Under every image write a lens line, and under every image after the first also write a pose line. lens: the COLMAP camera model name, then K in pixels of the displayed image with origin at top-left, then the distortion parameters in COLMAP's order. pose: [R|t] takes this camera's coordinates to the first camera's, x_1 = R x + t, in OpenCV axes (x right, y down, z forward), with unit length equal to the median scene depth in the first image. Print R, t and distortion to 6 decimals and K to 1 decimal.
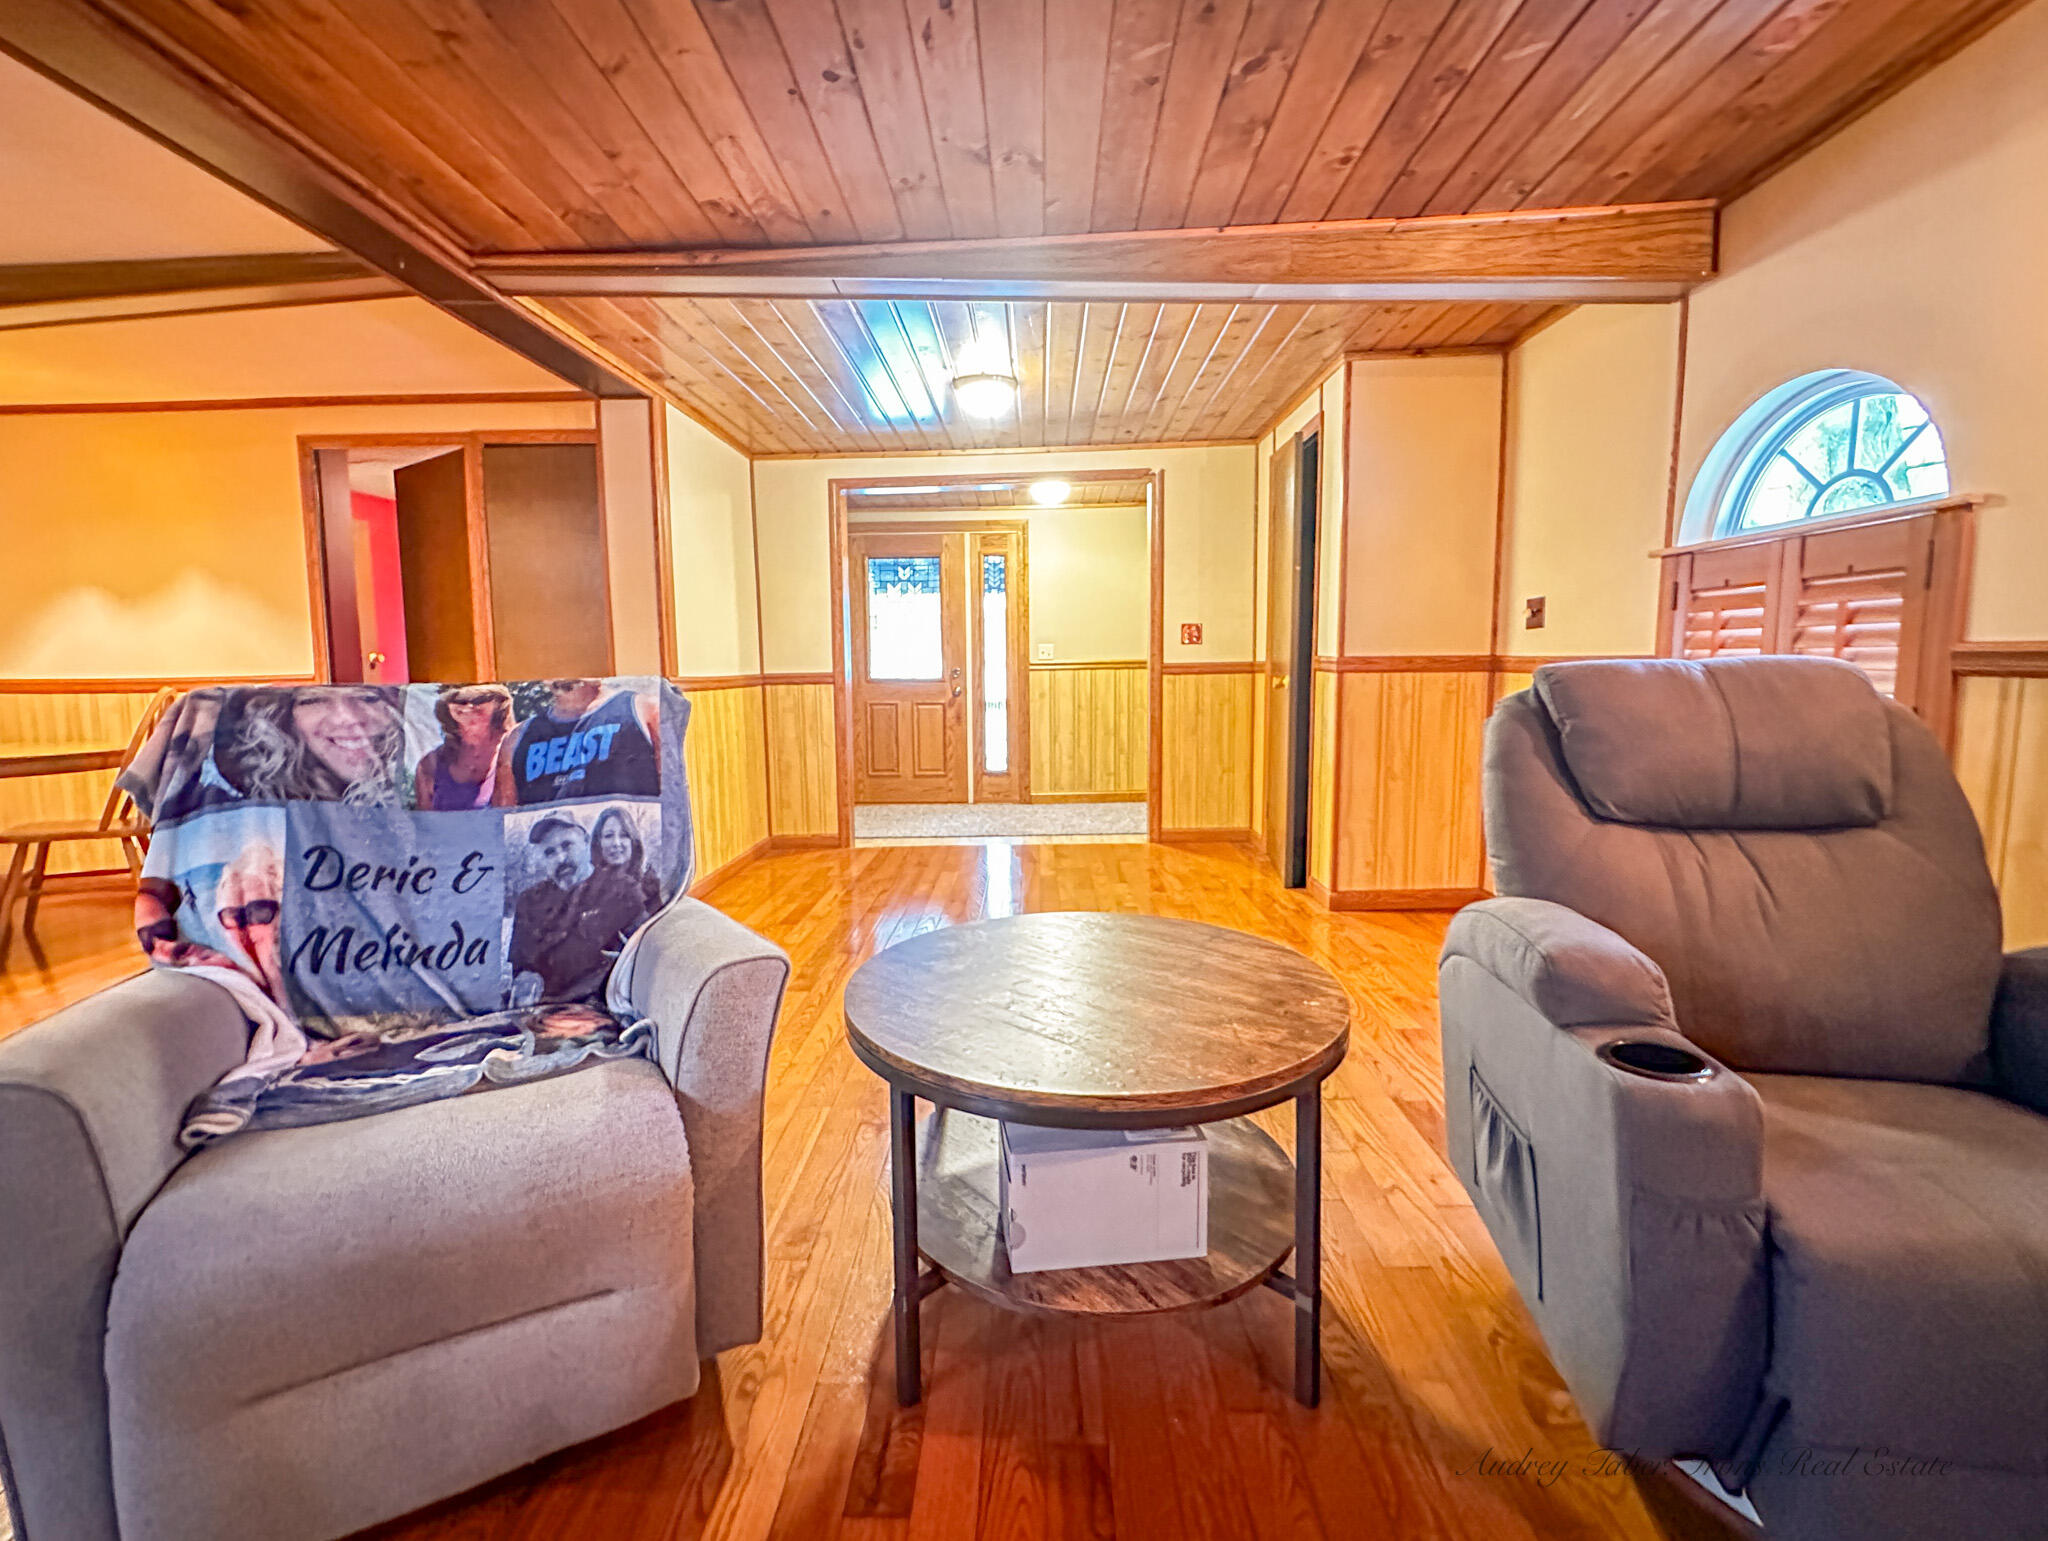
lens RADIAL K [[874.0, 0, 1009.4], [0, 874.0, 750.4], [0, 0, 1]] dist [-0.002491, 0.000362]
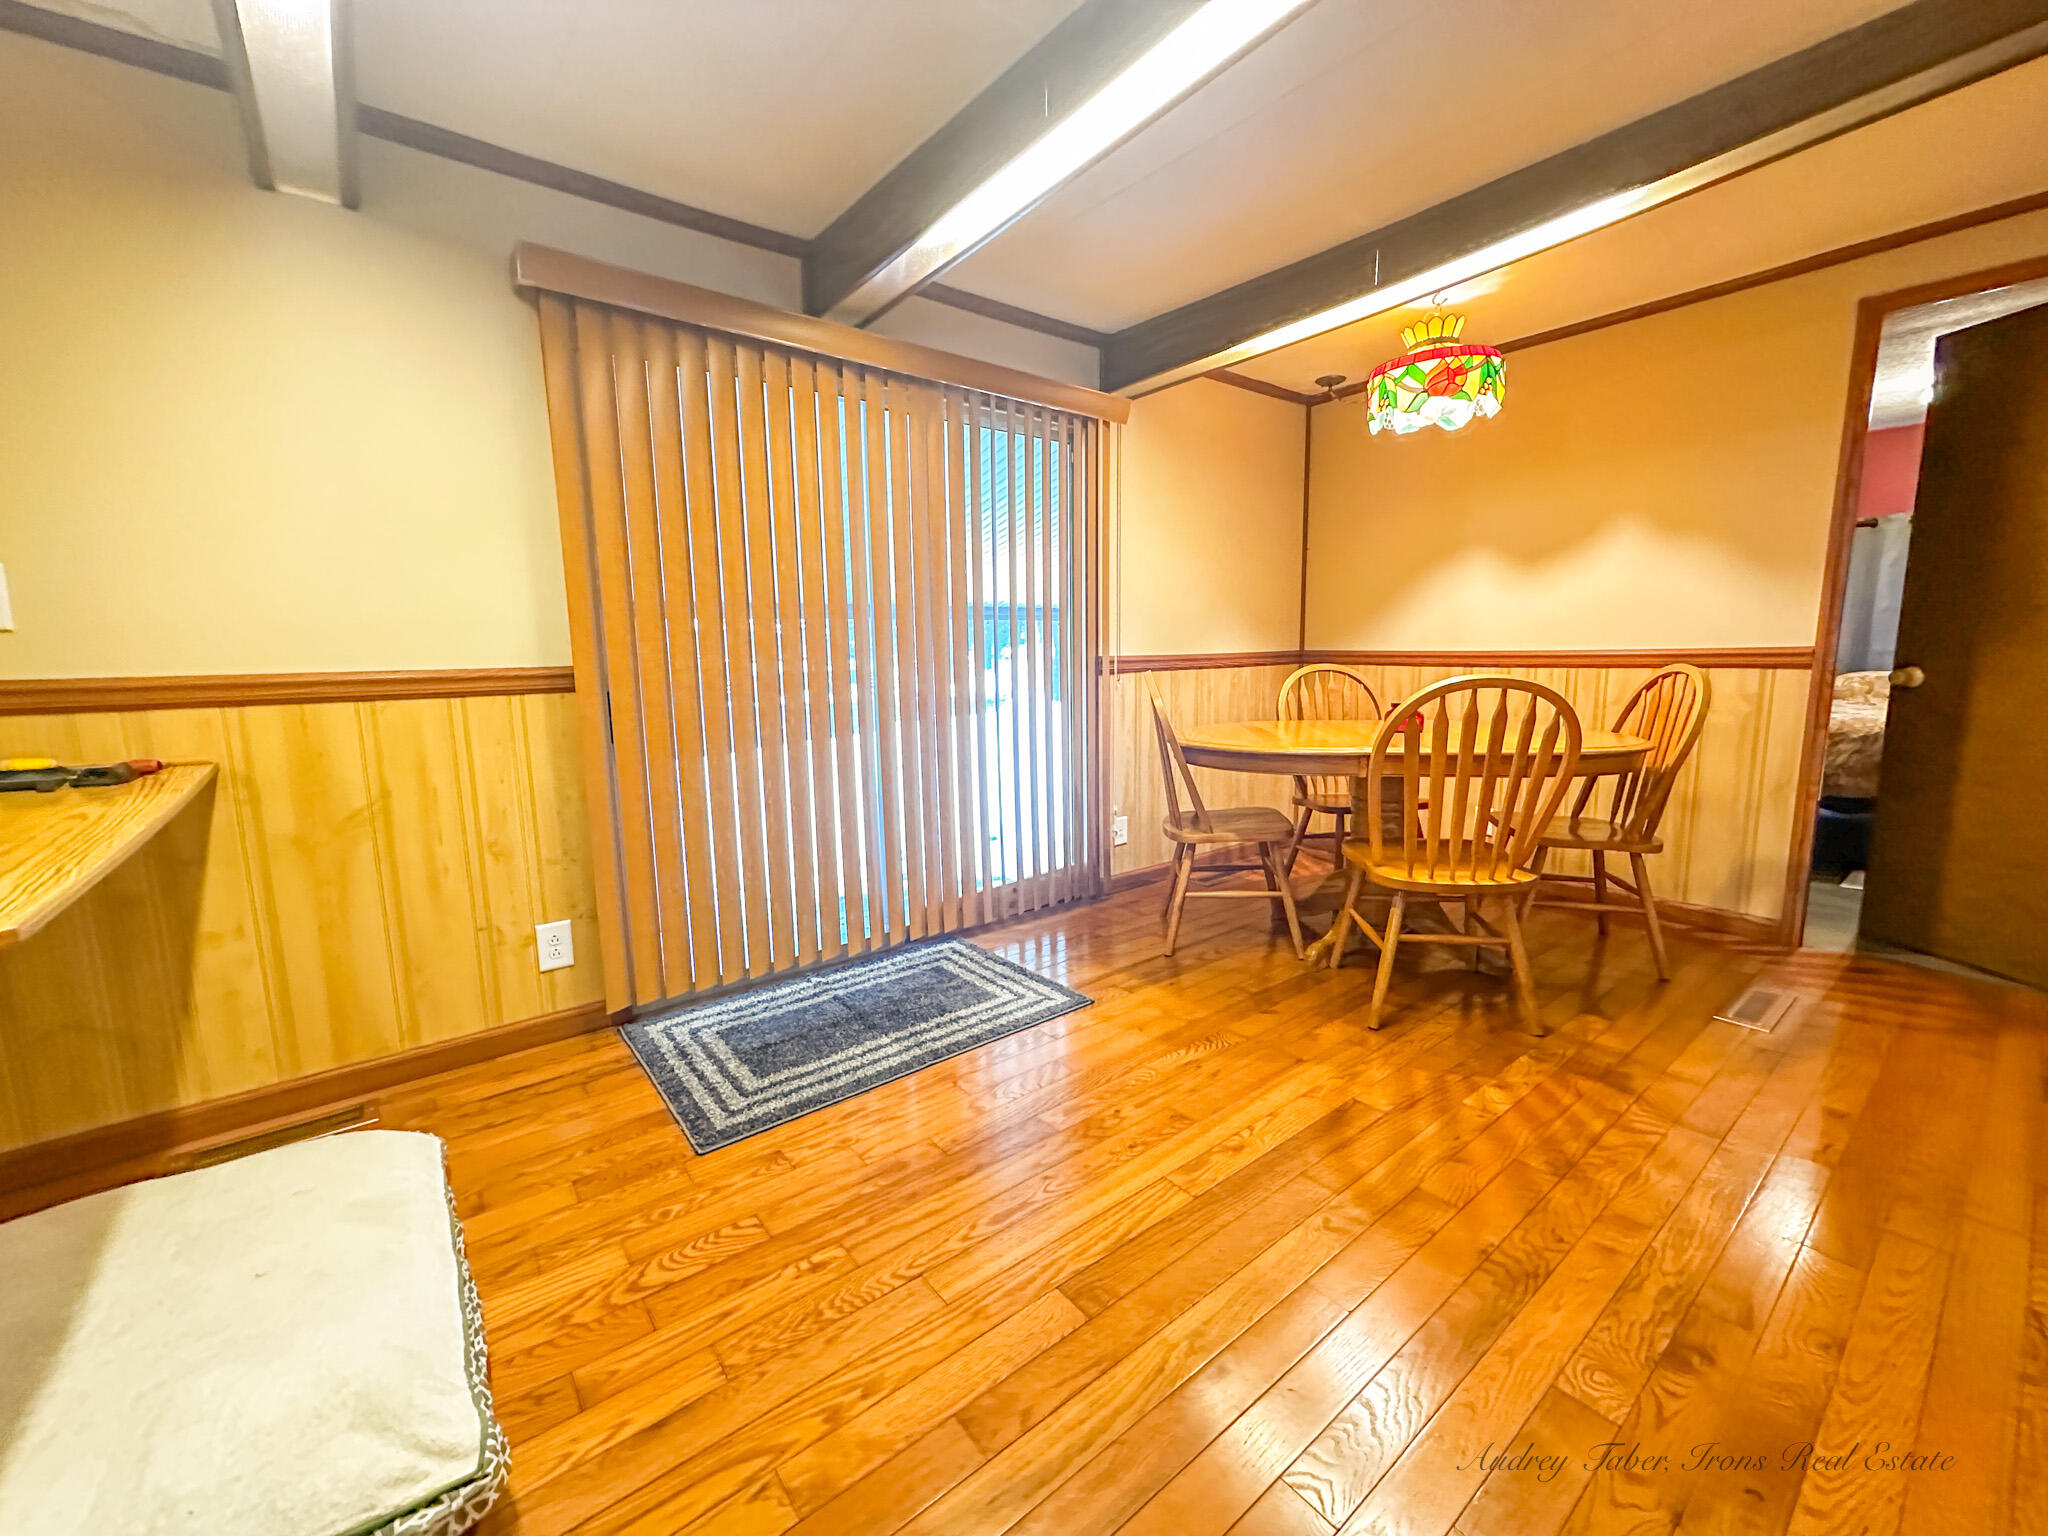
lens RADIAL K [[819.2, 0, 1009.8], [0, 819.2, 768.1], [0, 0, 1]] dist [-0.004449, 0.000922]
pose [[0.637626, 0.118054, -0.761247, -0.553832], [-0.065397, 0.992916, 0.099204, -0.007200], [0.767565, -0.013471, 0.640829, 0.044612]]
